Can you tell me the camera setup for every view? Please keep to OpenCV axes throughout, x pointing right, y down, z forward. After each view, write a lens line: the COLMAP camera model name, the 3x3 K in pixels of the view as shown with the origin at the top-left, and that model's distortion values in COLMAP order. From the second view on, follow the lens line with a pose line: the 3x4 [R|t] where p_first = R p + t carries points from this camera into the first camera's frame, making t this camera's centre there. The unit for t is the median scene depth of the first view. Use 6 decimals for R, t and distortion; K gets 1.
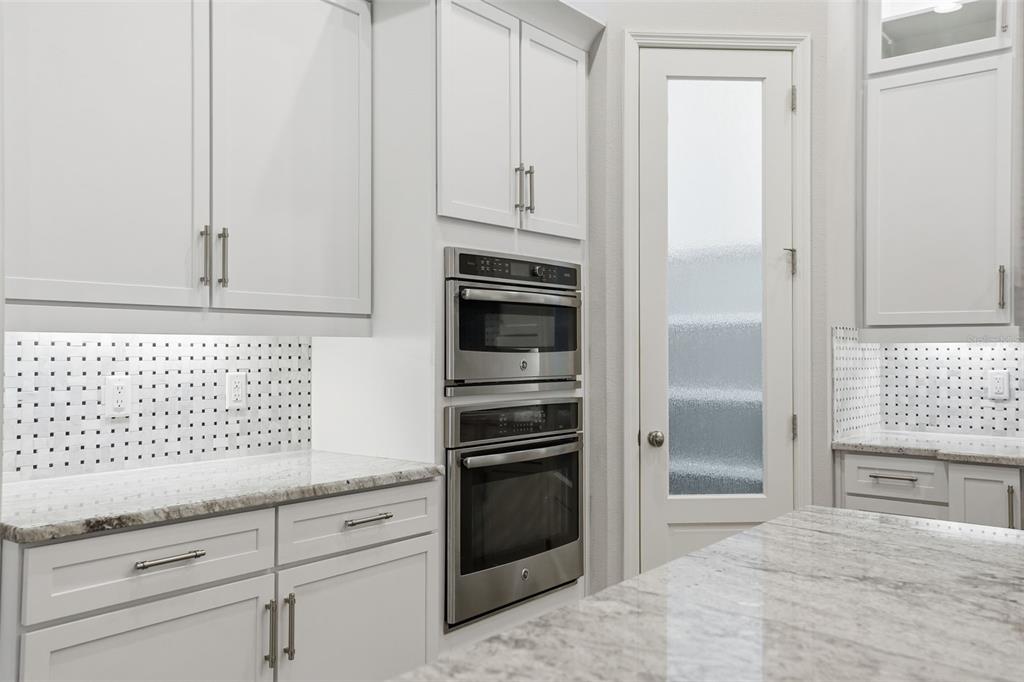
lens RADIAL K [[856.5, 0, 512.0], [0, 856.5, 341.0], [0, 0, 1]] dist [0.042540, 0.007646]
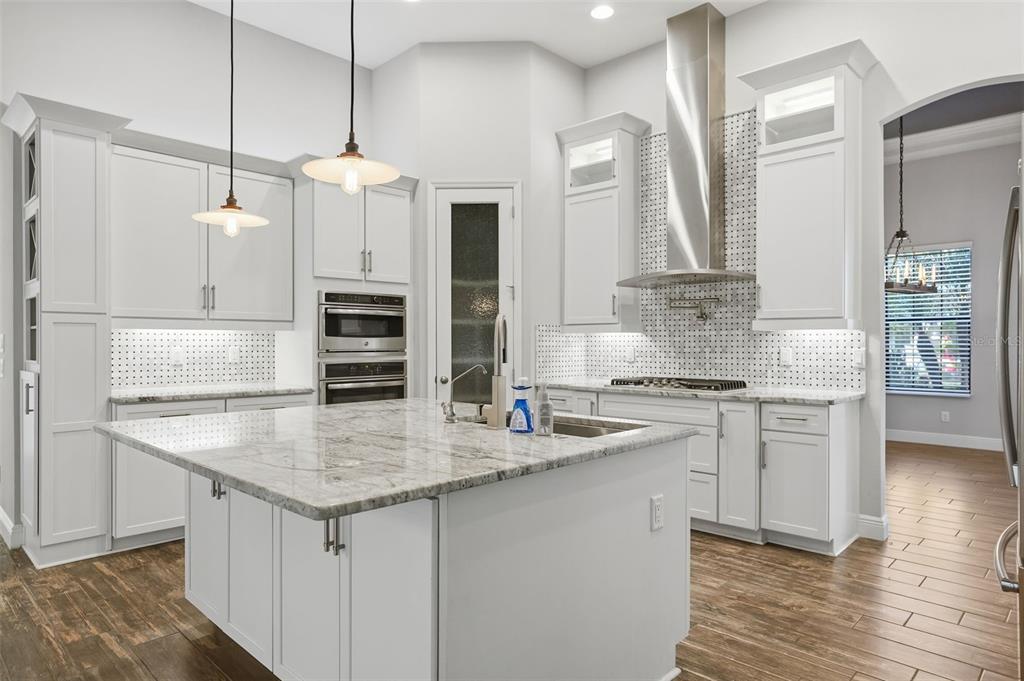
lens RADIAL K [[609.5, 0, 510.8], [0, 609.5, 344.2], [0, 0, 1]] dist [-0.011186, -0.000424]
pose [[0.994084, -0.001127, -0.108610, 0.547468], [0.002728, 0.999890, 0.014590, 0.008469], [0.108581, -0.014800, 0.993977, -0.482171]]
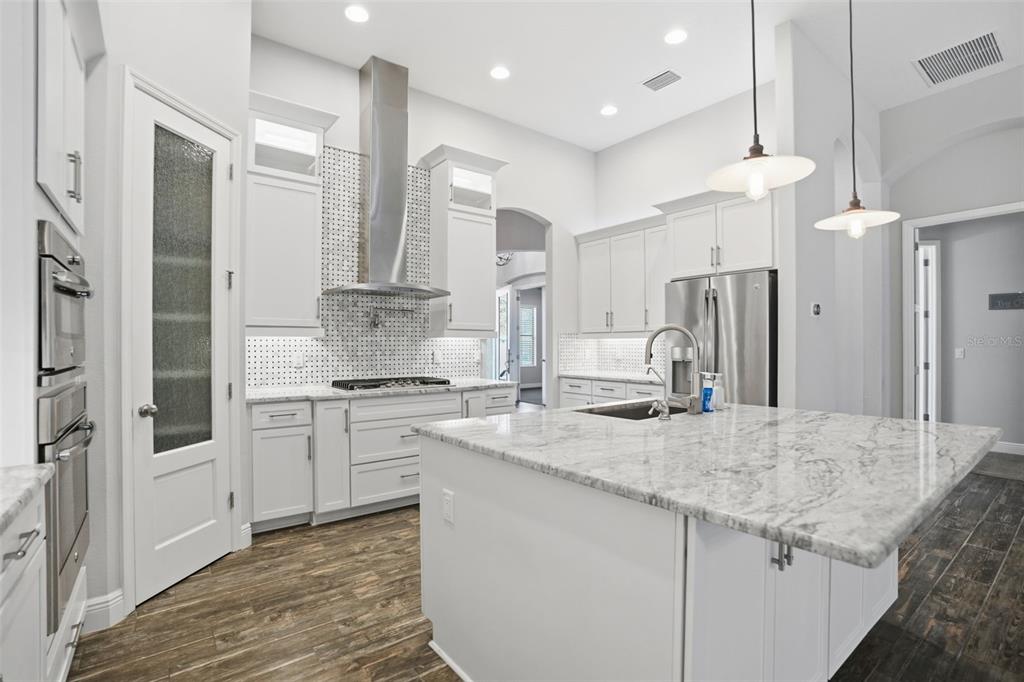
lens RADIAL K [[477.8, 0, 502.7], [0, 477.8, 345.7], [0, 0, 1]] dist [-0.070724, 0.029306]
pose [[0.264519, -0.002868, 0.964376, -0.377643], [-0.009232, 0.999942, 0.005506, 0.013899], [-0.964336, -0.010359, 0.264477, 0.379440]]
